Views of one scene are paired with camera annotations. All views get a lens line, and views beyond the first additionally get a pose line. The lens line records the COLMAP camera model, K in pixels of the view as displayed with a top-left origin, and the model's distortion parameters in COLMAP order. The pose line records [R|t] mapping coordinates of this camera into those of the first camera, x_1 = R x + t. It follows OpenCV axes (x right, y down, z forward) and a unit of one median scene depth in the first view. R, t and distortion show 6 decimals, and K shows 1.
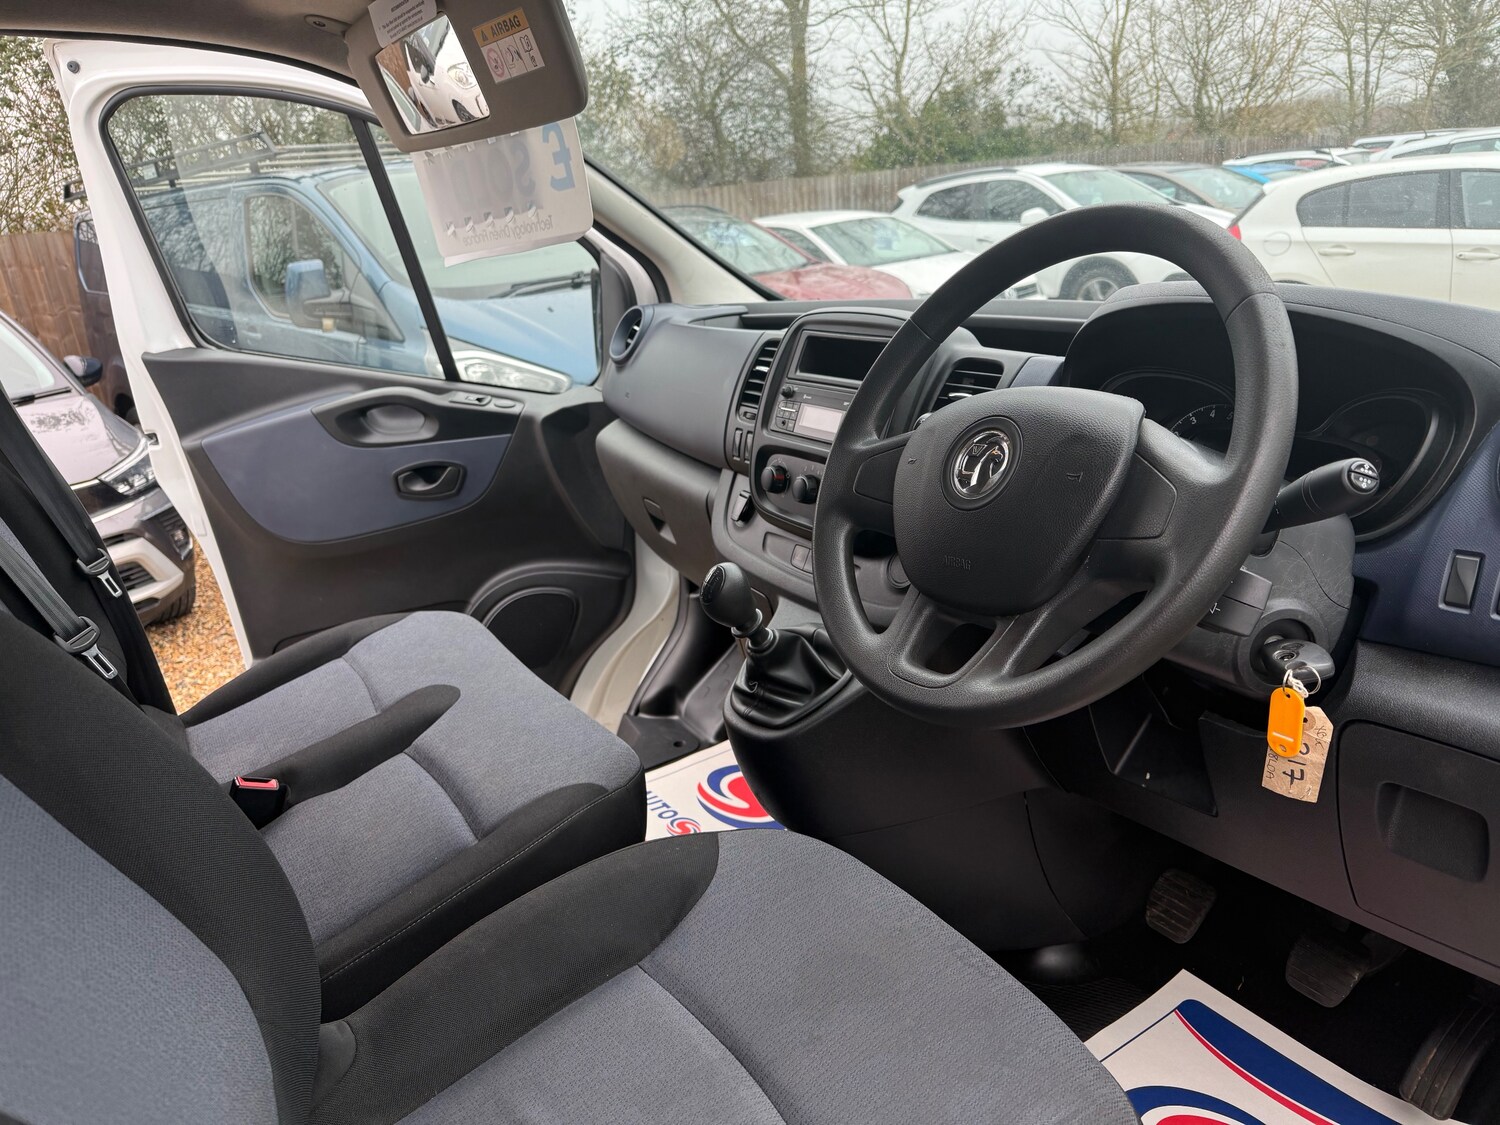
lens RADIAL K [[1073.3, 0, 756.7], [0, 1073.3, 562.0], [0, 0, 1]] dist [0.041584, -0.051611]
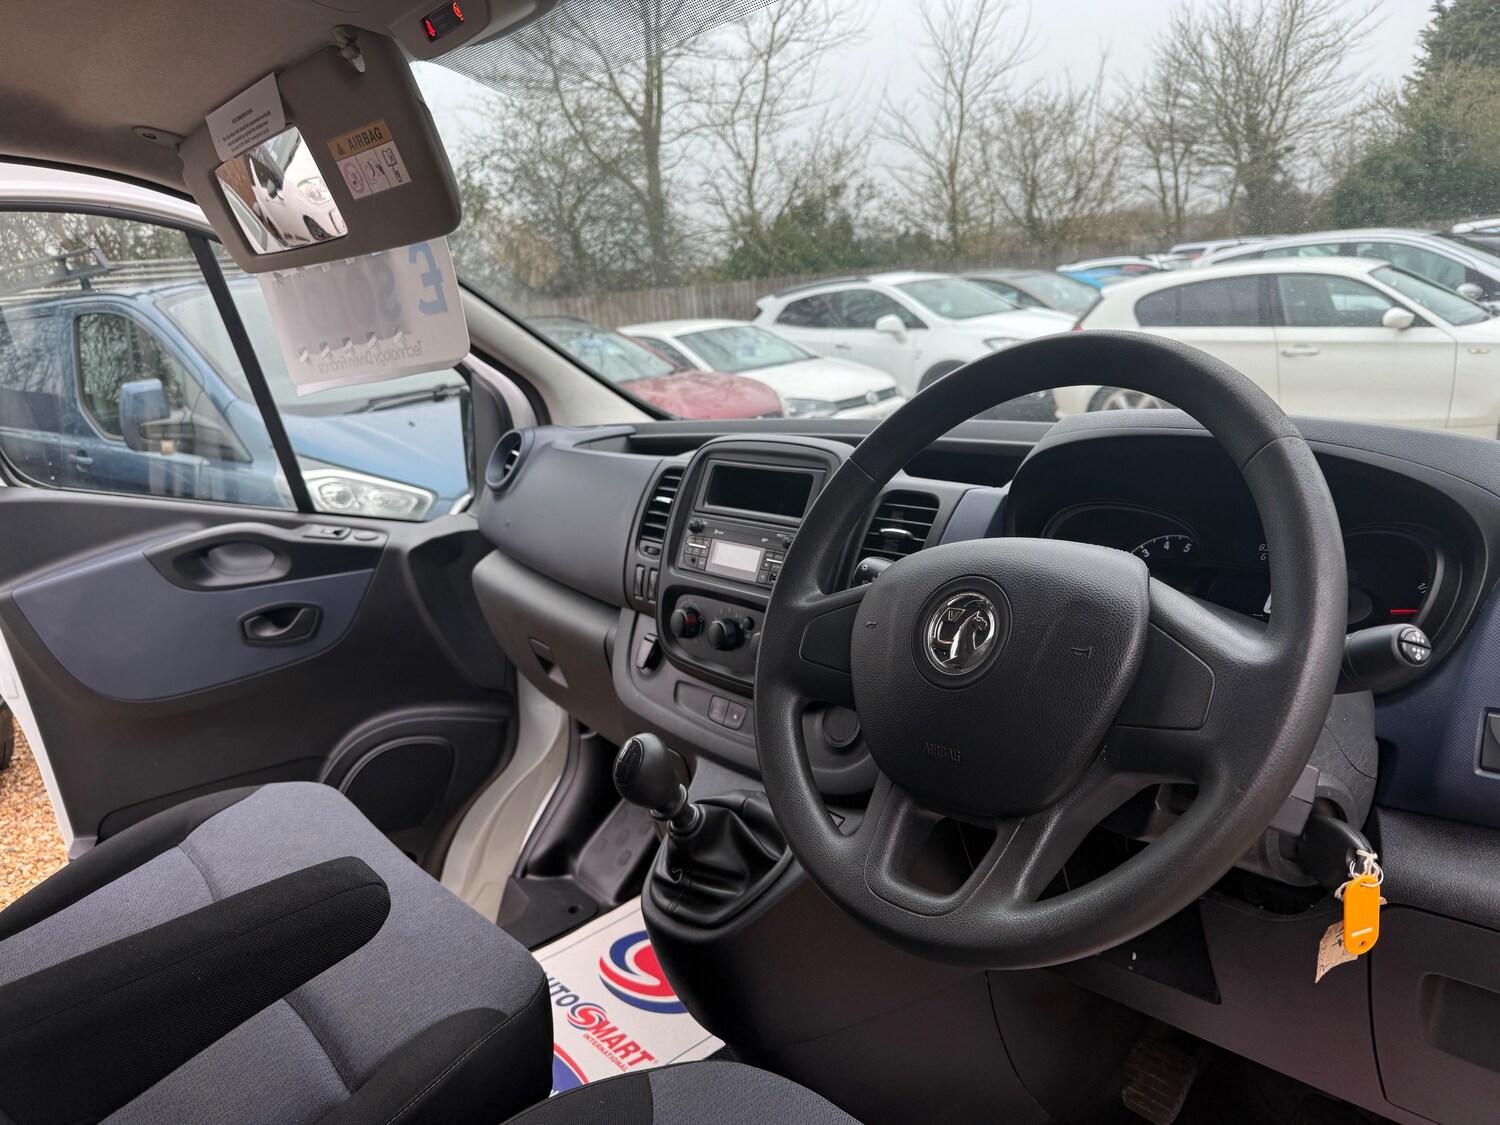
lens RADIAL K [[1073.3, 0, 749.5], [0, 1073.3, 560.0], [0, 0, 1]] dist [0.041584, -0.051611]
pose [[0.992538, -0.040257, 0.115100, -0.018216], [0.050739, 0.994681, -0.089638, -0.028359], [-0.110879, 0.094809, 0.989301, 0.061151]]
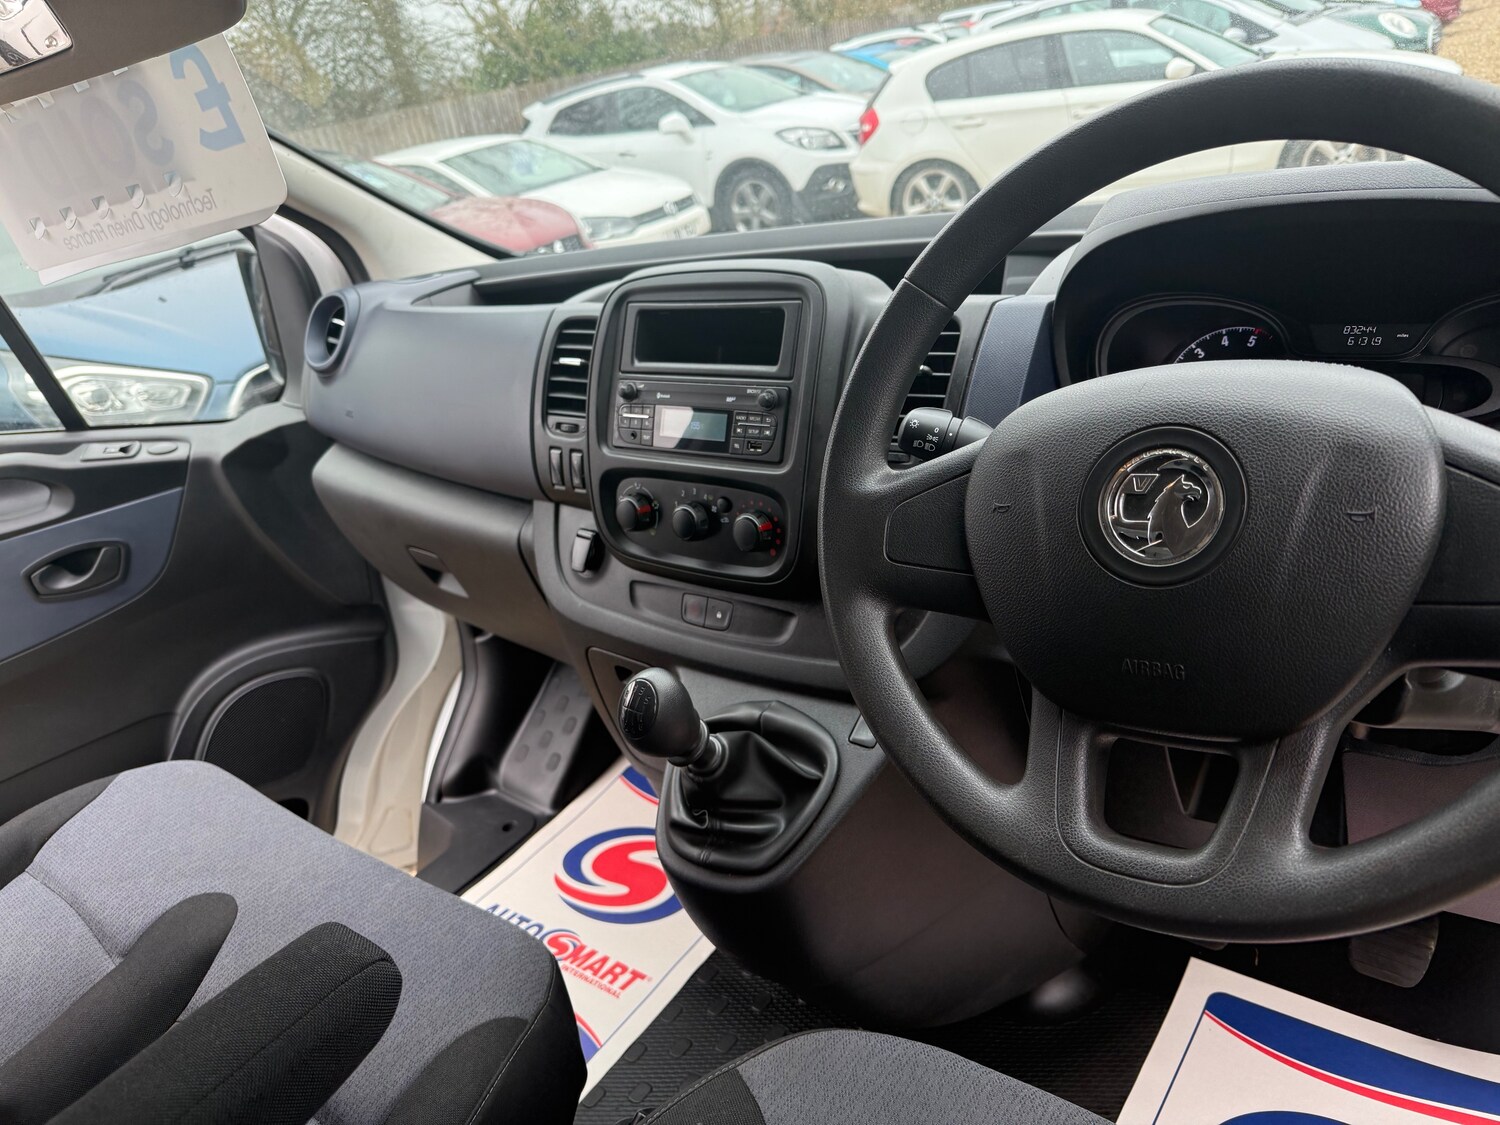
lens RADIAL K [[1073.3, 0, 753.8], [0, 1073.3, 563.3], [0, 0, 1]] dist [0.041584, -0.051611]
pose [[0.939274, -0.219801, 0.263539, -0.064361], [0.201163, 0.974834, 0.096085, -0.058630], [-0.278026, -0.037236, 0.959852, 0.162175]]
